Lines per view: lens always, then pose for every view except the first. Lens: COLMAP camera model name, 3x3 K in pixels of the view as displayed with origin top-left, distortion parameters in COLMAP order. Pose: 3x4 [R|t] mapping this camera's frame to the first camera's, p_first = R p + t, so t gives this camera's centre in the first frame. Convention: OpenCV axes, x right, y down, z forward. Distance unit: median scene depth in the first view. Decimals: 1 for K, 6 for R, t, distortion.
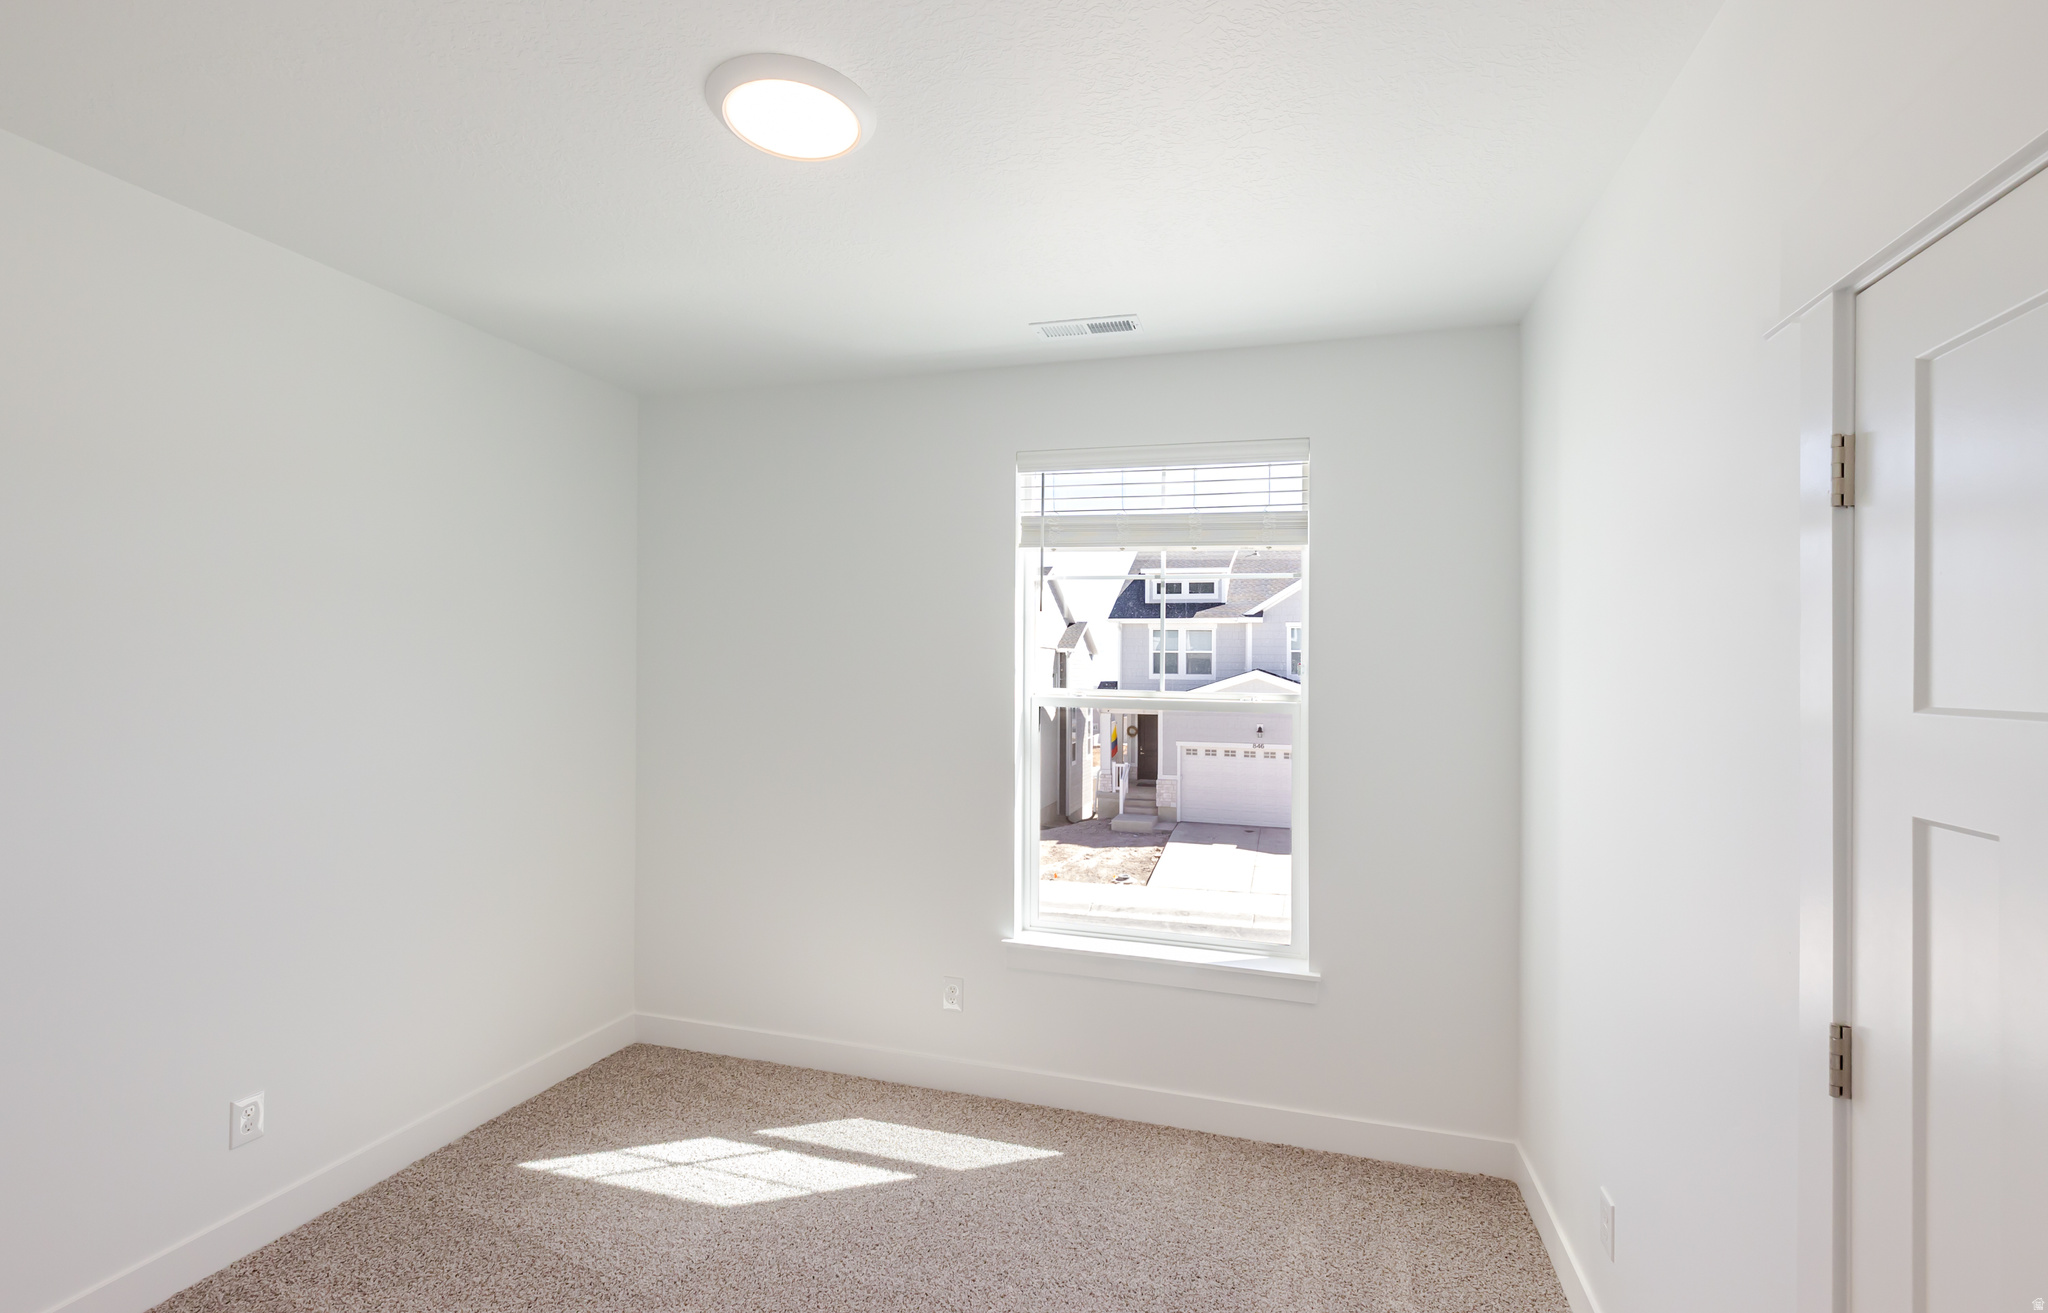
lens RADIAL K [[913.7, 0, 1024.0], [0, 913.7, 656.5], [0, 0, 1]] dist [-0.039349, 0.000024]
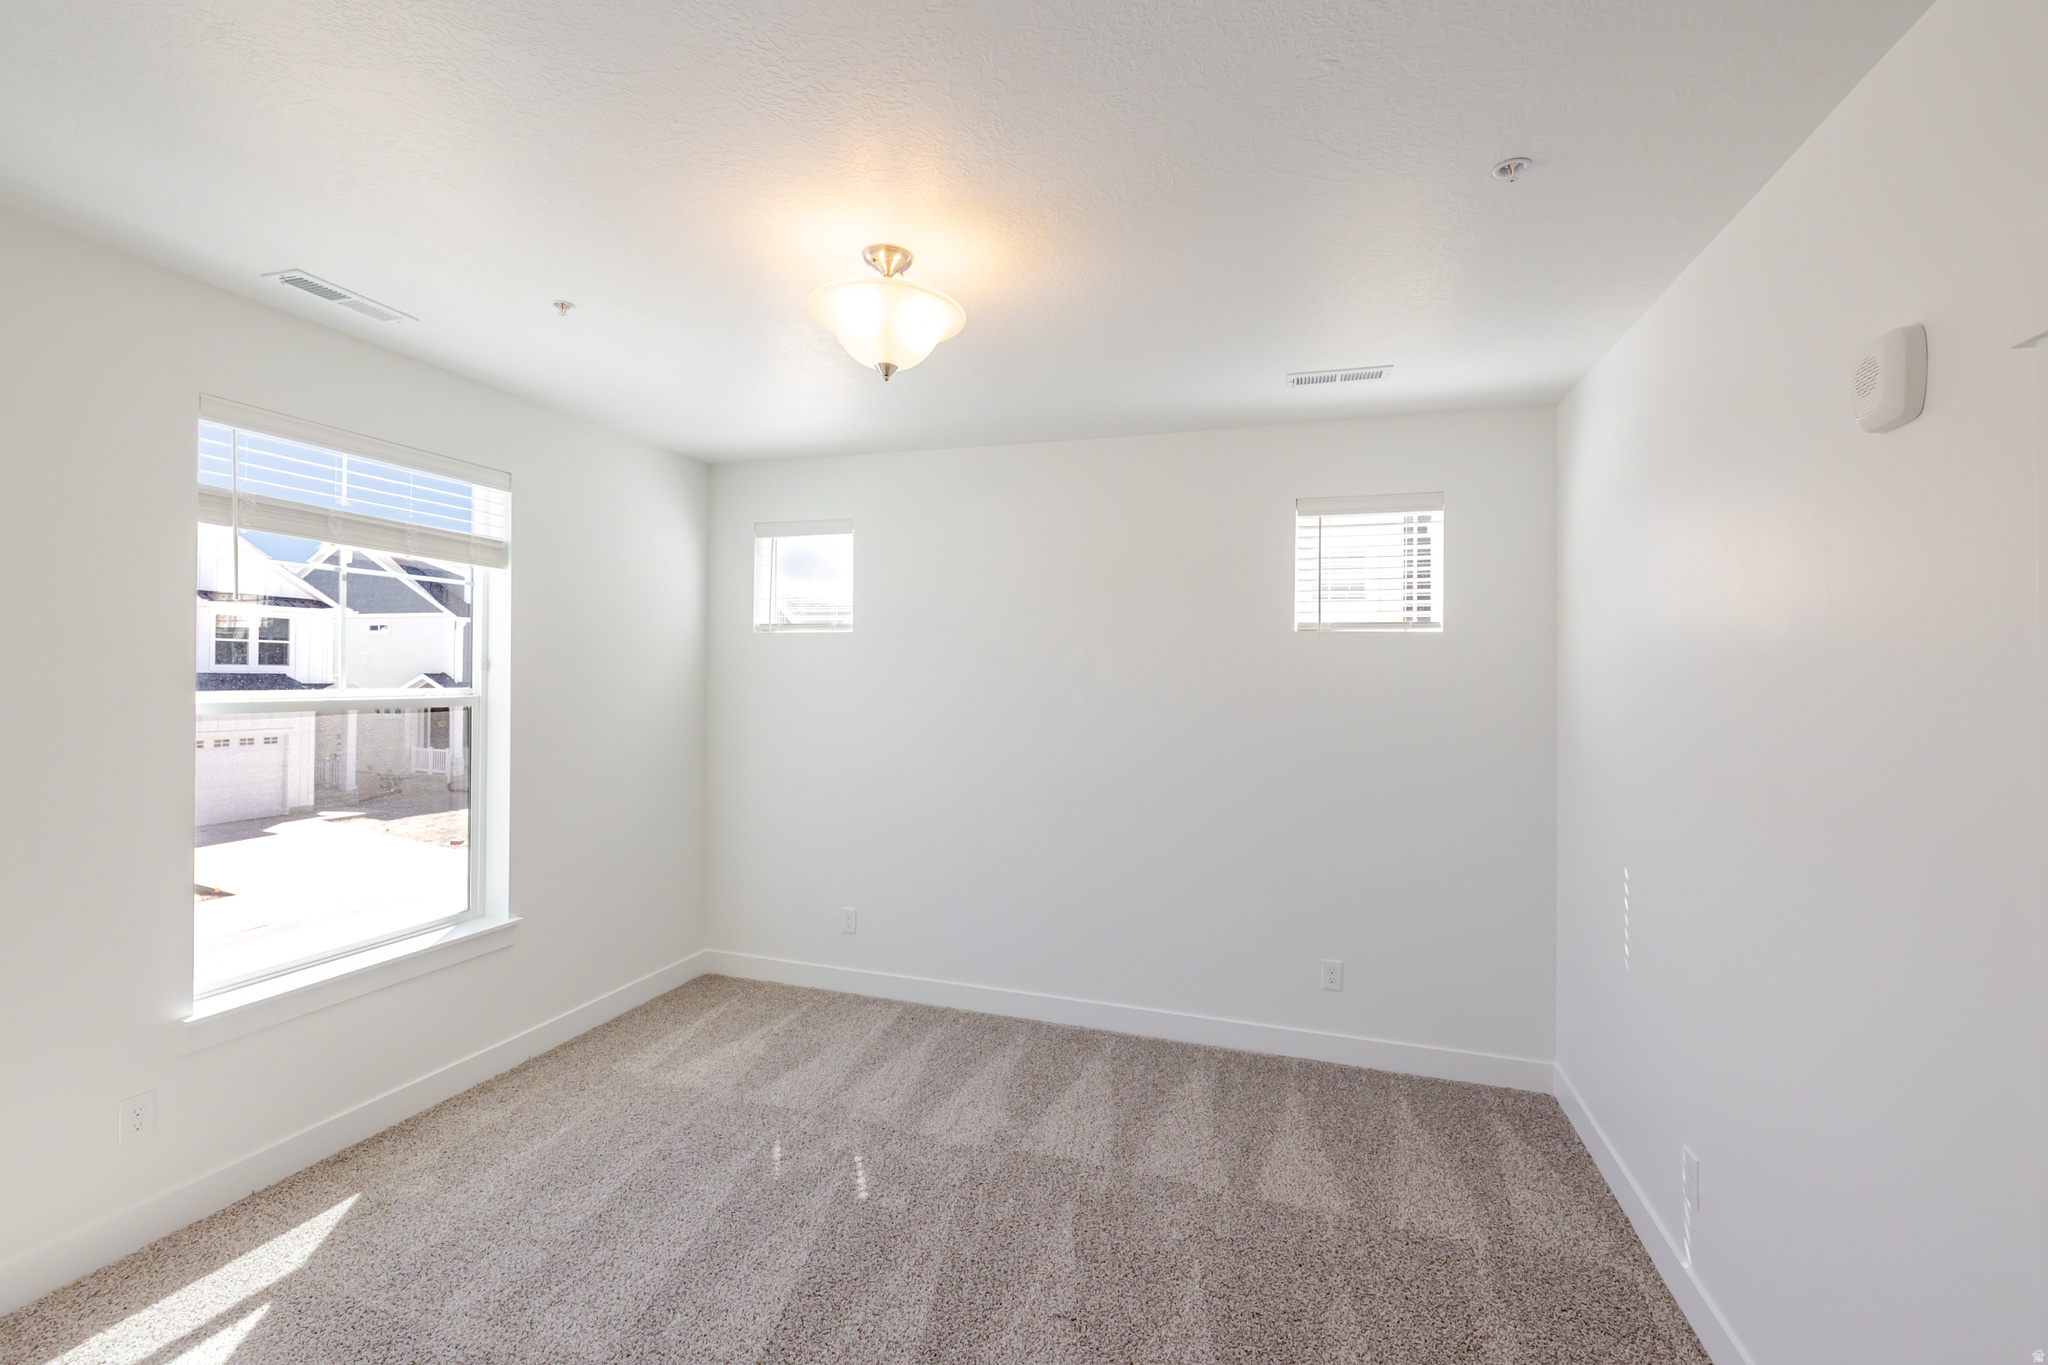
lens RADIAL K [[873.8, 0, 1019.7], [0, 873.8, 695.6], [0, 0, 1]] dist [0.000519, 0.000017]
pose [[0.022652, -0.038758, 0.998992, -0.814159], [-0.002910, 0.999241, 0.038833, 0.004218], [-0.999739, -0.003787, 0.022522, 0.300198]]
